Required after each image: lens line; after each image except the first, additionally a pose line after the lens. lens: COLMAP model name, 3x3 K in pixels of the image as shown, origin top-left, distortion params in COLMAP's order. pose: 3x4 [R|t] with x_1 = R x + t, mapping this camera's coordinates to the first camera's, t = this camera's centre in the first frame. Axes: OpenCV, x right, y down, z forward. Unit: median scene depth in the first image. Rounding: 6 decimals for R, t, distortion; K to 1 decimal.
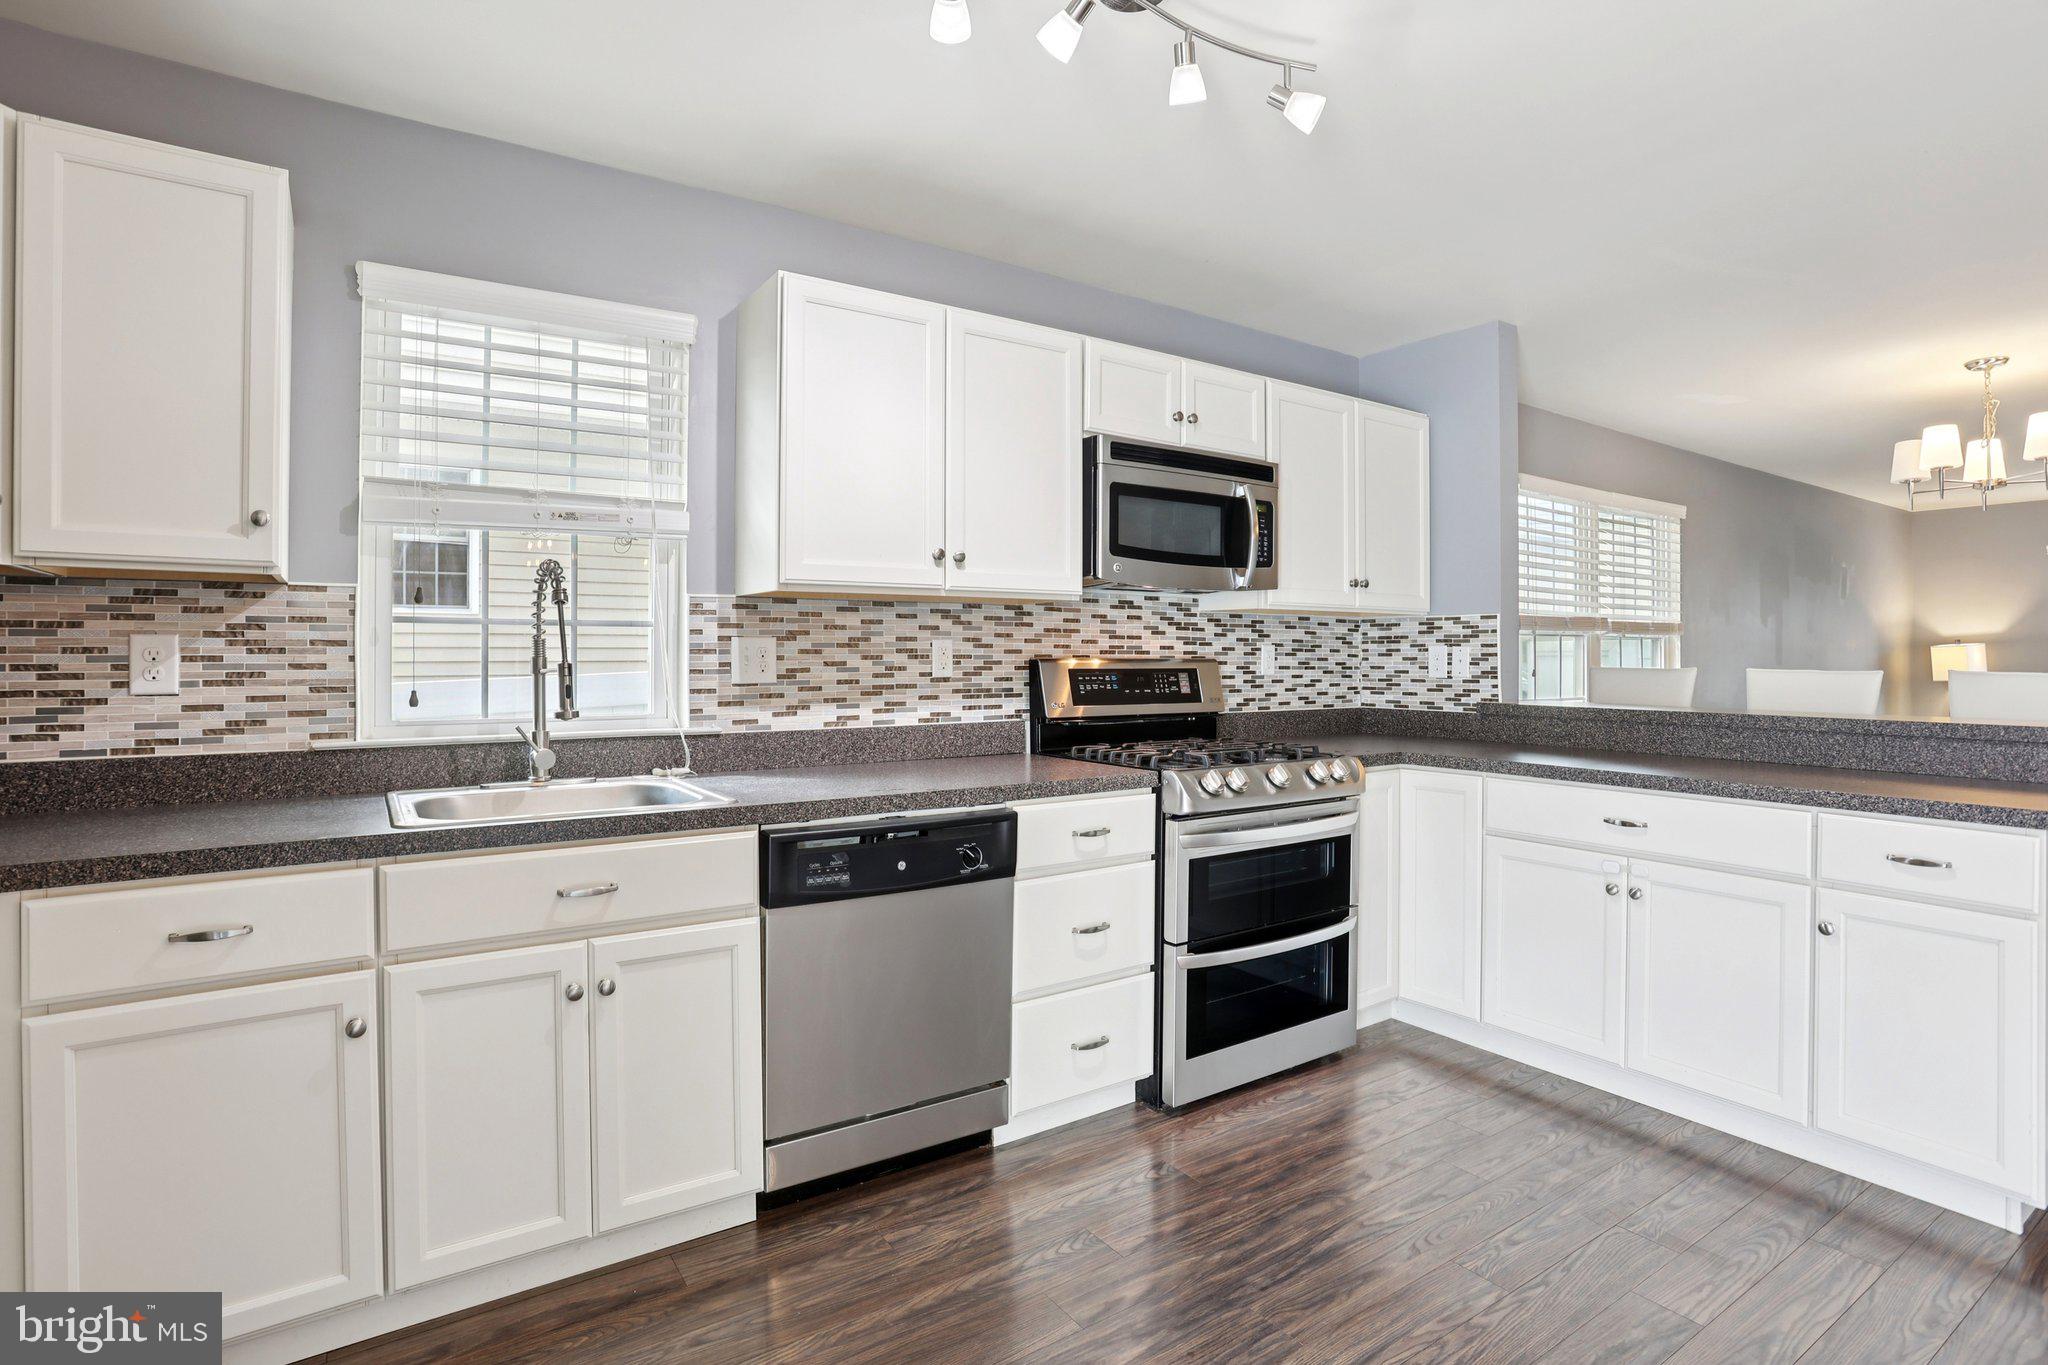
lens RADIAL K [[1021.9, 0, 1015.2], [0, 1021.9, 654.2], [0, 0, 1]] dist [-0.080002, 0.036559]
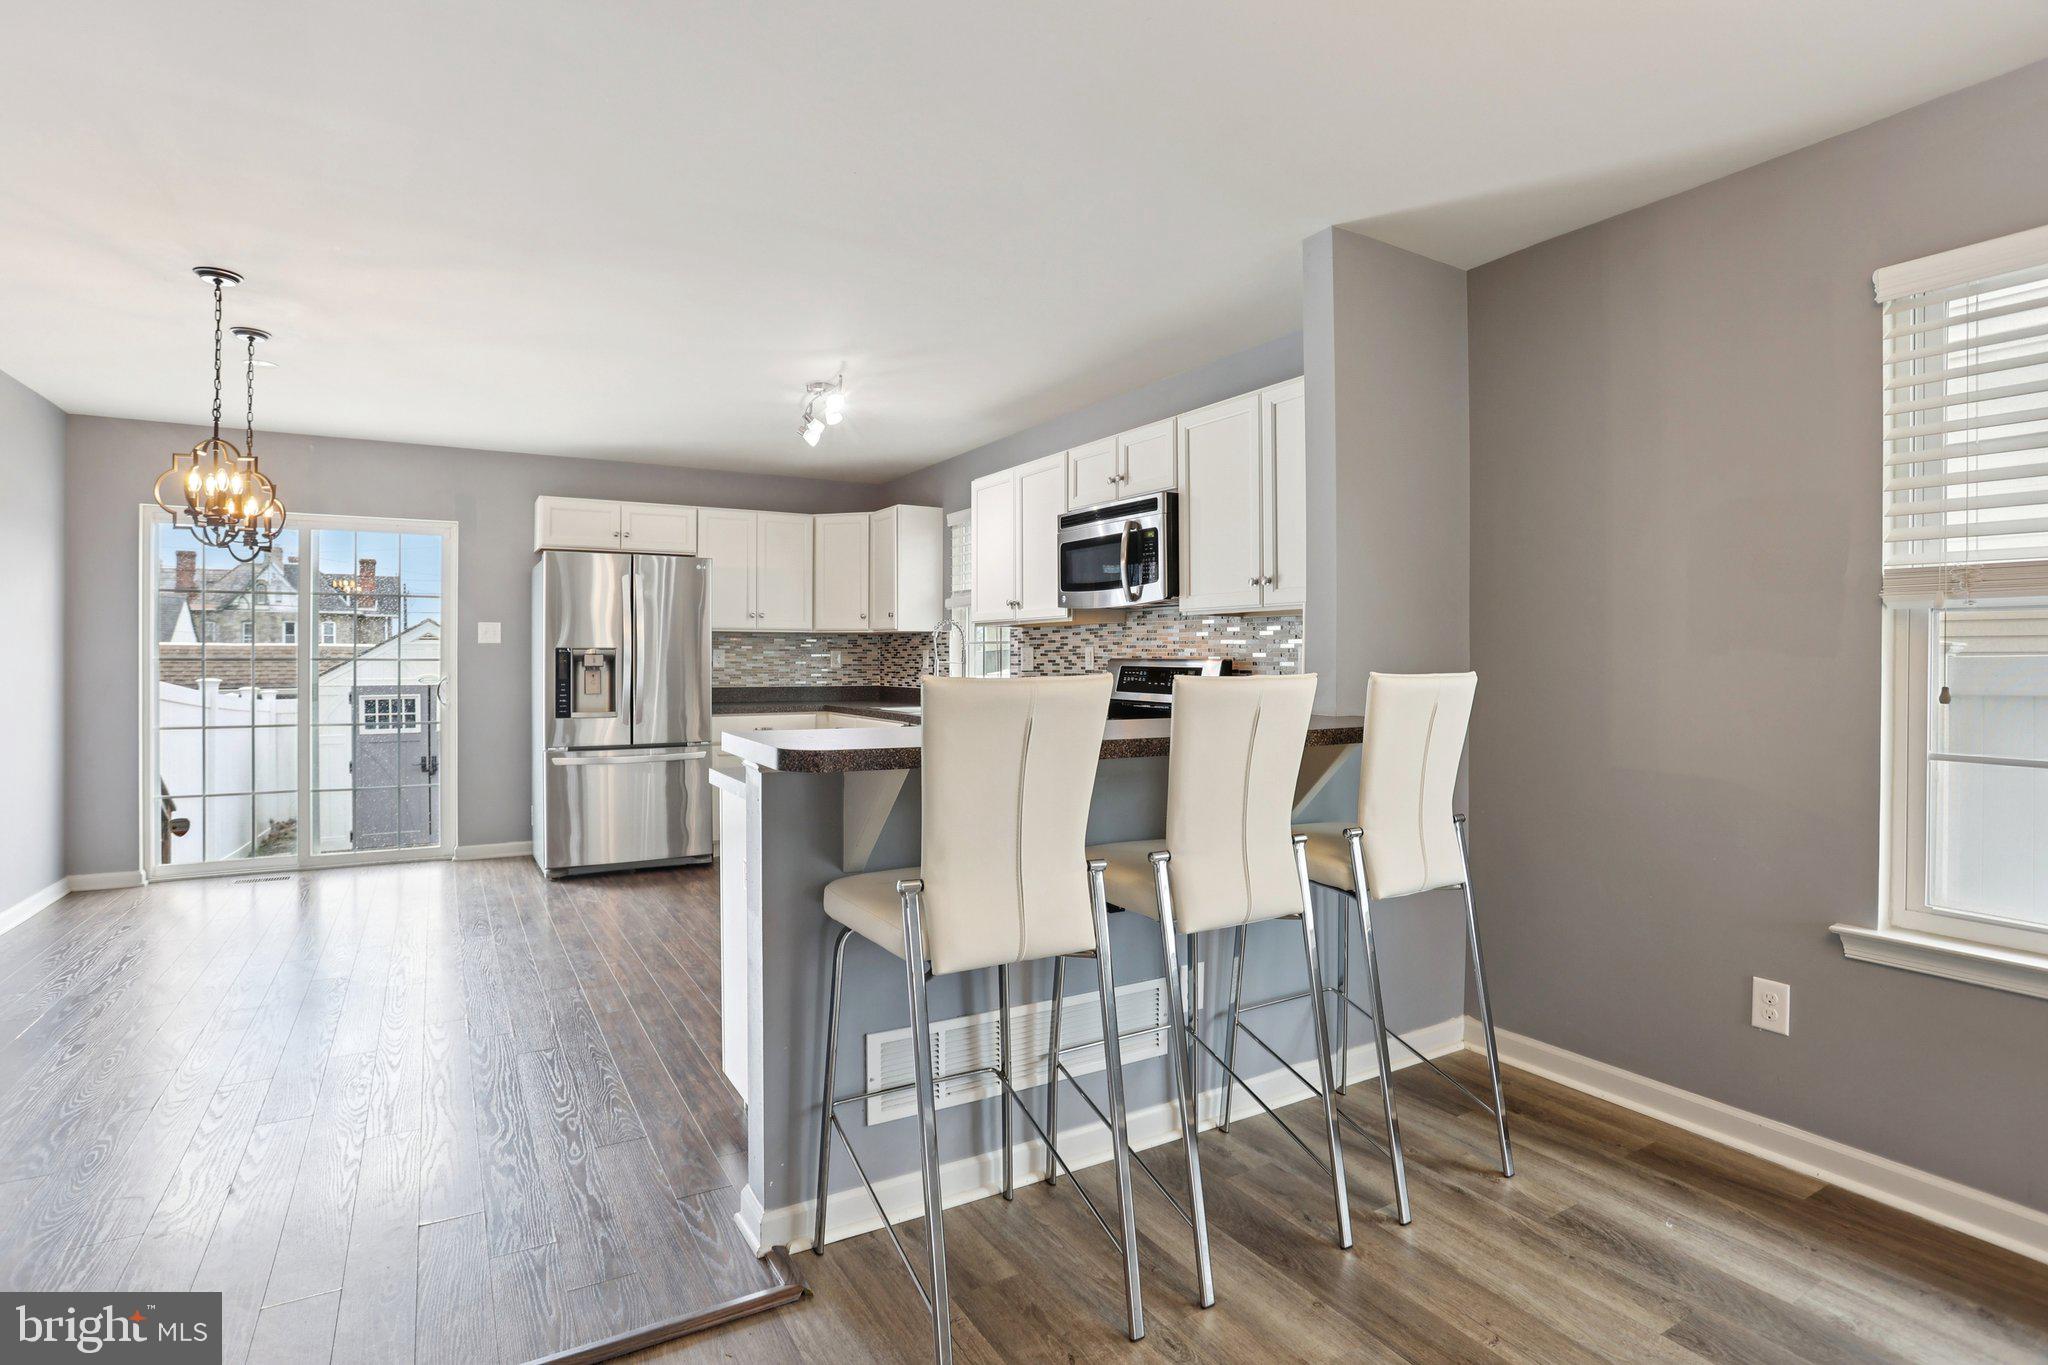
lens RADIAL K [[1012.7, 0, 1009.3], [0, 1012.7, 657.3], [0, 0, 1]] dist [-0.074671, 0.035586]
pose [[-0.069512, -0.002221, -0.997579, 1.619178], [-0.003130, 0.999993, -0.002009, 0.006163], [0.997576, 0.002983, -0.069518, 1.021443]]
